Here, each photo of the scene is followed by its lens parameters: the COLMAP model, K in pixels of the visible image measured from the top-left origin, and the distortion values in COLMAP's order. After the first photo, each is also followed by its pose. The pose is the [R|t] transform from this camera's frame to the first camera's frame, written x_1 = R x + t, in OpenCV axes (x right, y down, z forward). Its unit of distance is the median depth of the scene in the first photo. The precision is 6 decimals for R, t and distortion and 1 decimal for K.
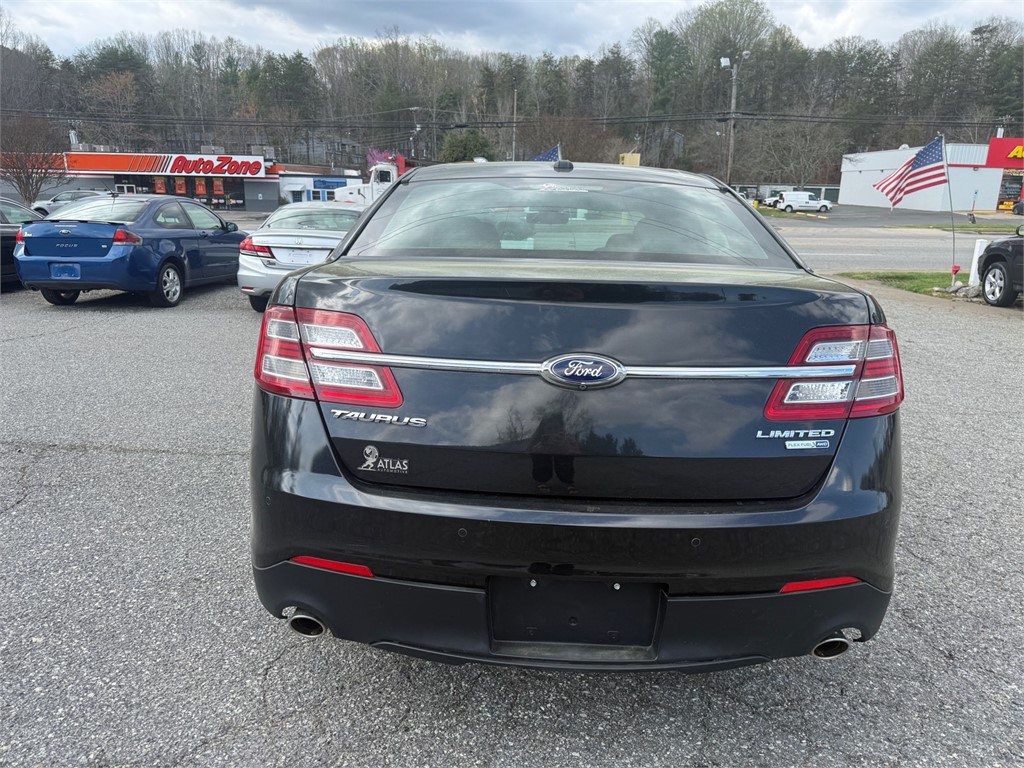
lens RADIAL K [[738.5, 0, 515.0], [0, 738.5, 384.2], [0, 0, 1]] dist [0.002748, -0.010480]
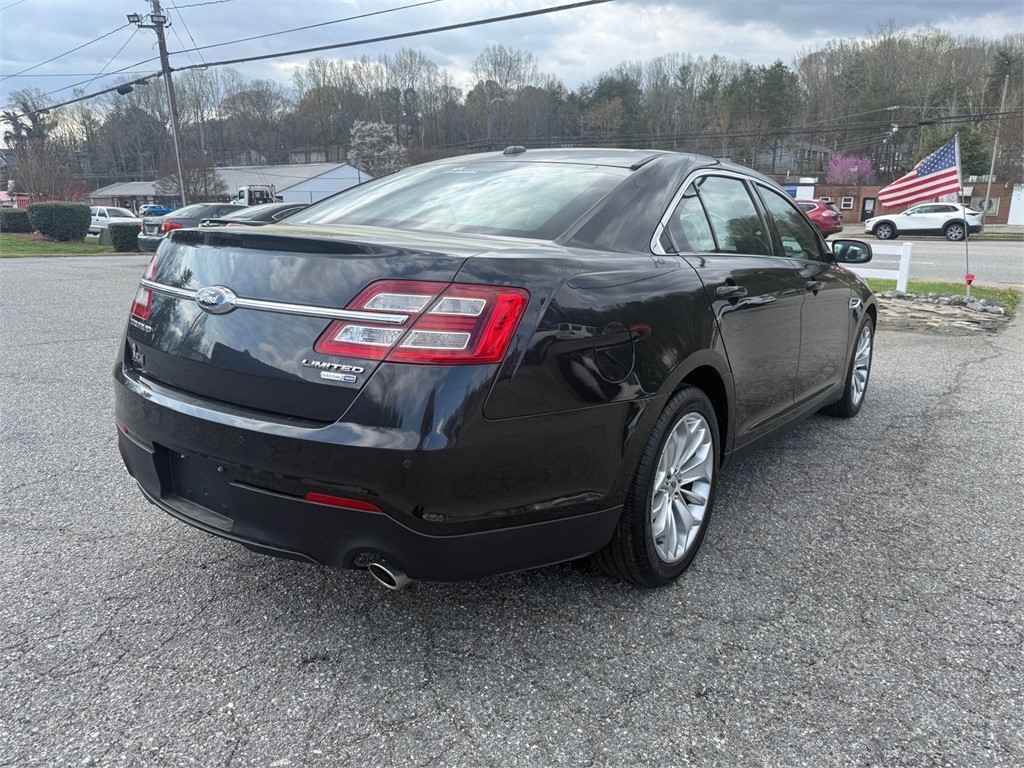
lens RADIAL K [[738.5, 0, 490.2], [0, 738.5, 362.3], [0, 0, 1]] dist [0.002748, -0.010480]
pose [[0.812502, 0.108165, -0.572836, 0.935863], [-0.131658, 0.991295, 0.000438, 0.021055], [0.567897, 0.075062, 0.819670, 0.142284]]
